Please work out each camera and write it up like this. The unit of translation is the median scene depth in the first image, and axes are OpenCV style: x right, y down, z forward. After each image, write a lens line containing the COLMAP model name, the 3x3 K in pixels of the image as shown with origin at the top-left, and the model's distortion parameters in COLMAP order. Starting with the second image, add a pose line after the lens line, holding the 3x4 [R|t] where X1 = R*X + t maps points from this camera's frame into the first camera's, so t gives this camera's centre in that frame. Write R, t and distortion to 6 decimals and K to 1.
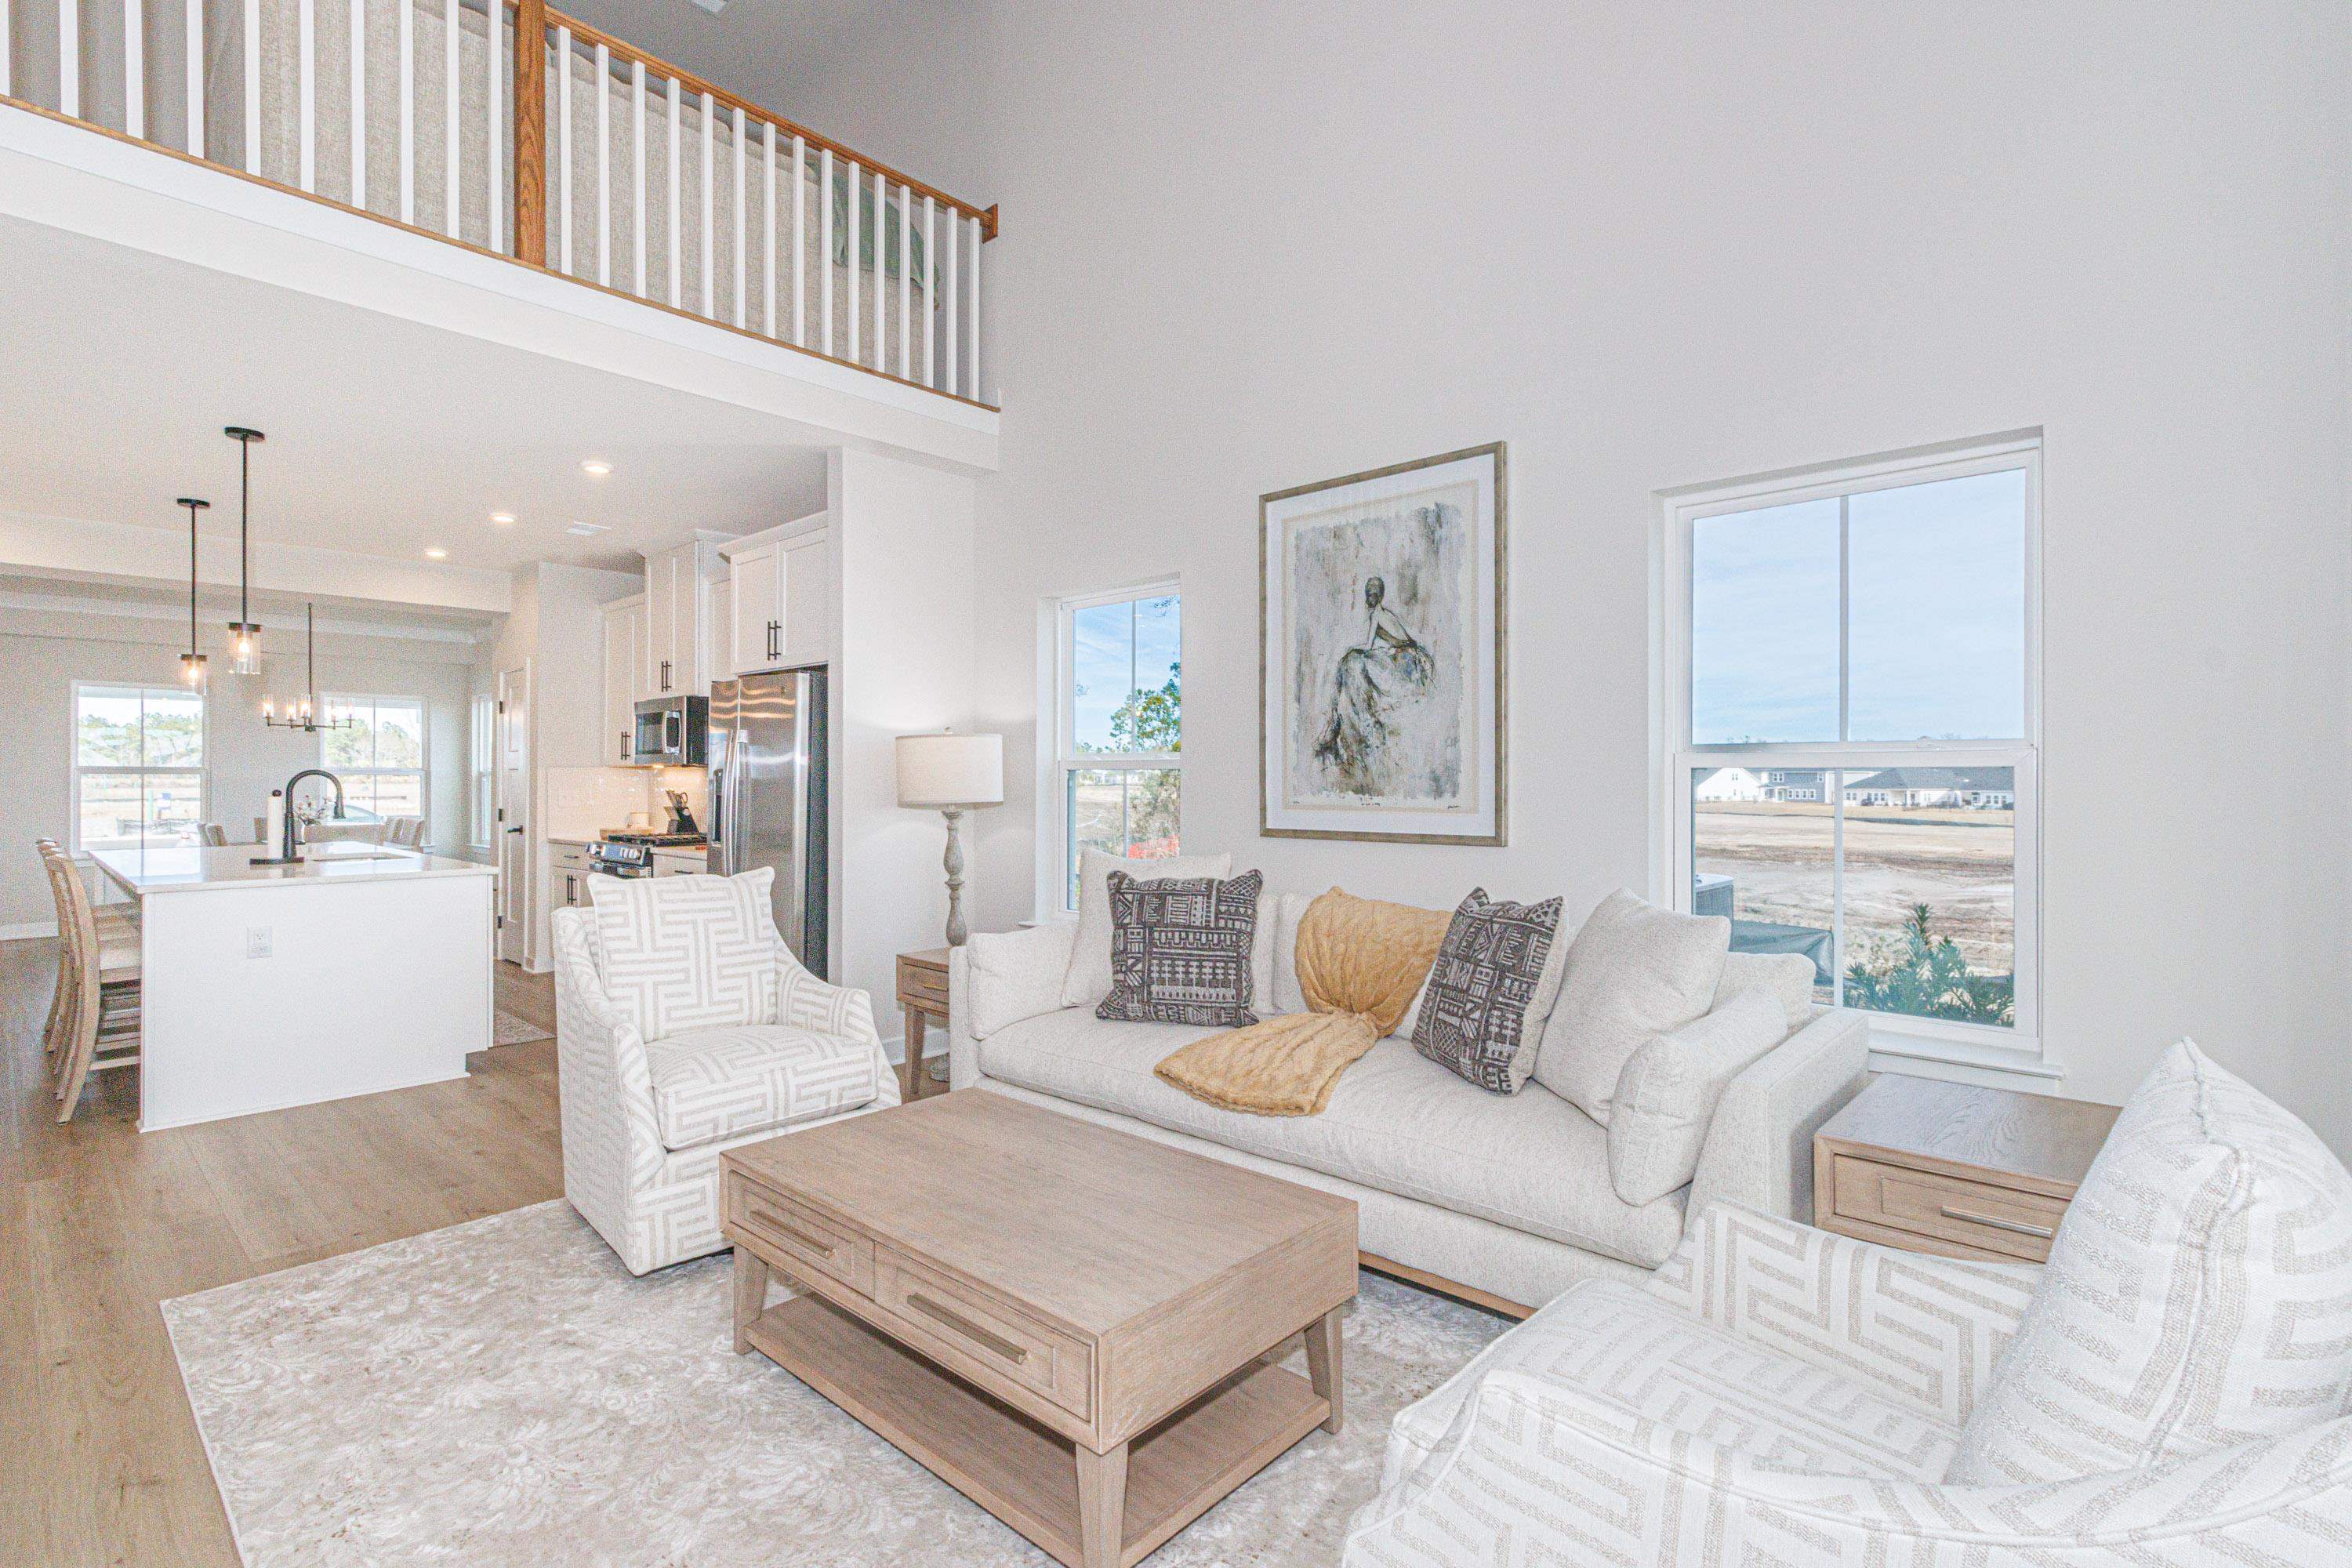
lens RADIAL K [[1084.8, 0, 1173.1], [0, 1084.8, 779.7], [0, 0, 1]] dist [0.009618, -0.001819]
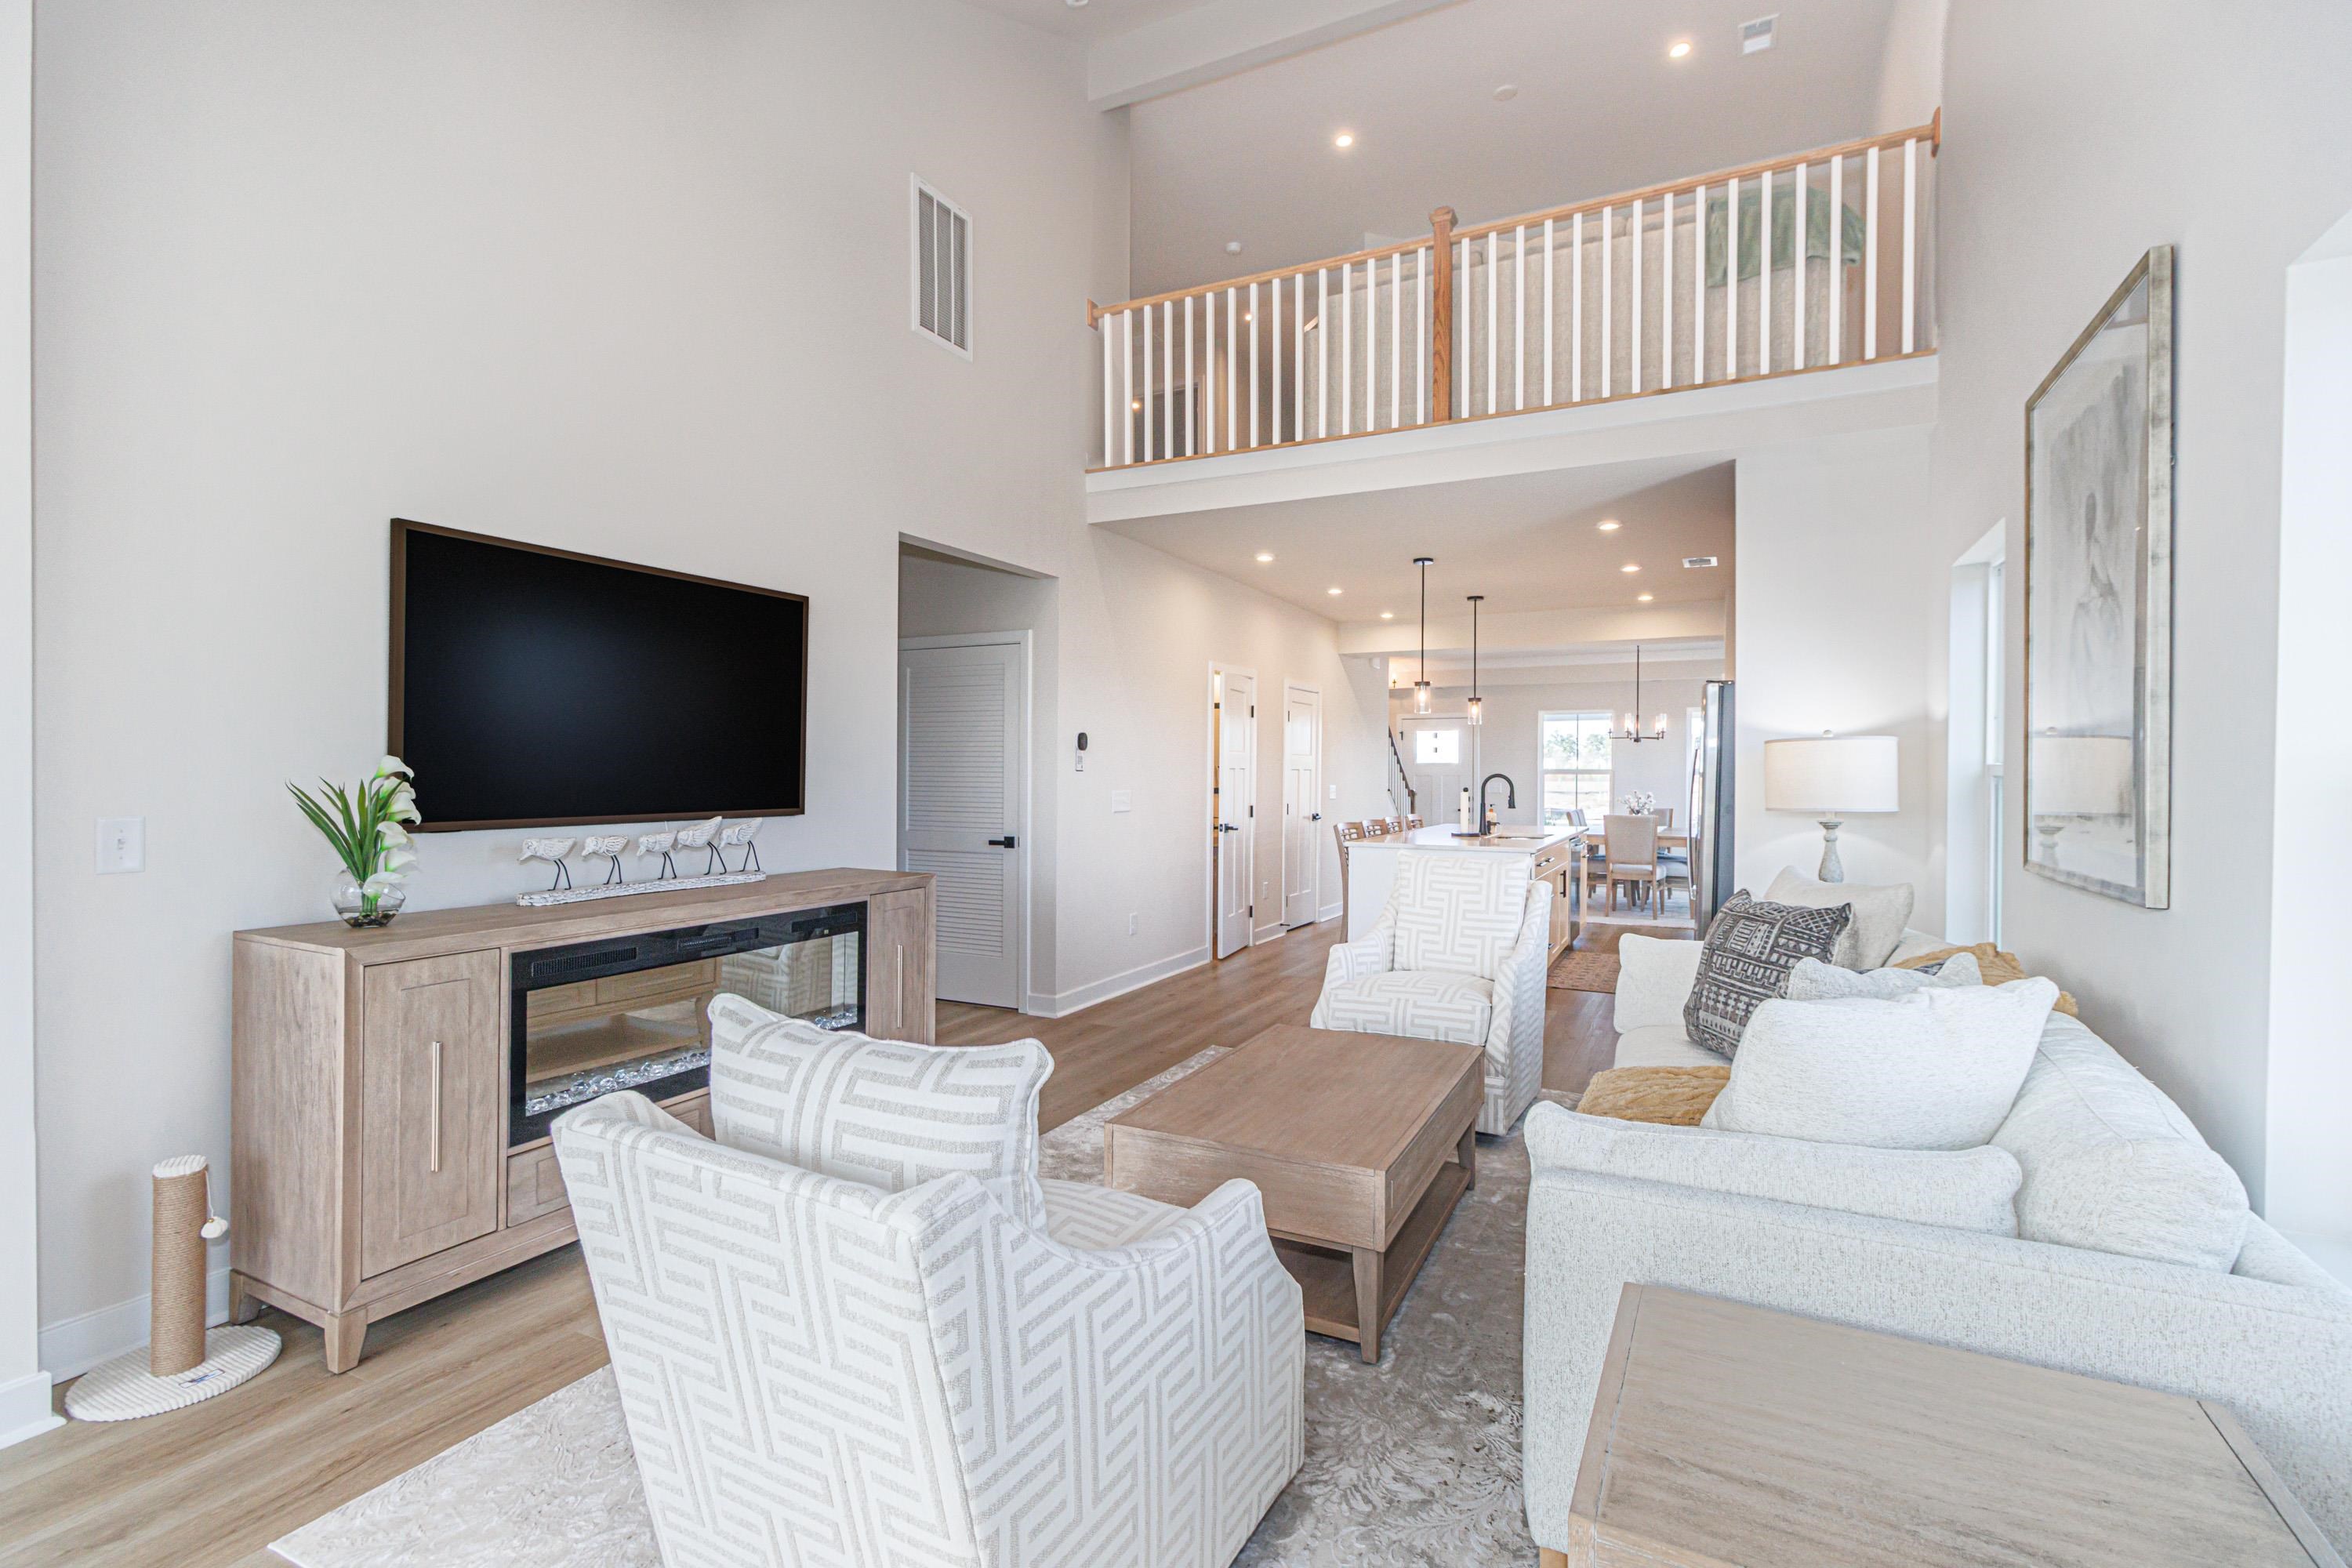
lens RADIAL K [[1084.8, 0, 1190.5], [0, 1084.8, 779.3], [0, 0, 1]] dist [0.009618, -0.001819]
pose [[0.282407, 0.004894, -0.959282, 0.641080], [-0.001518, 0.999988, 0.004655, -0.011129], [0.959293, 0.000142, 0.282411, 0.266576]]
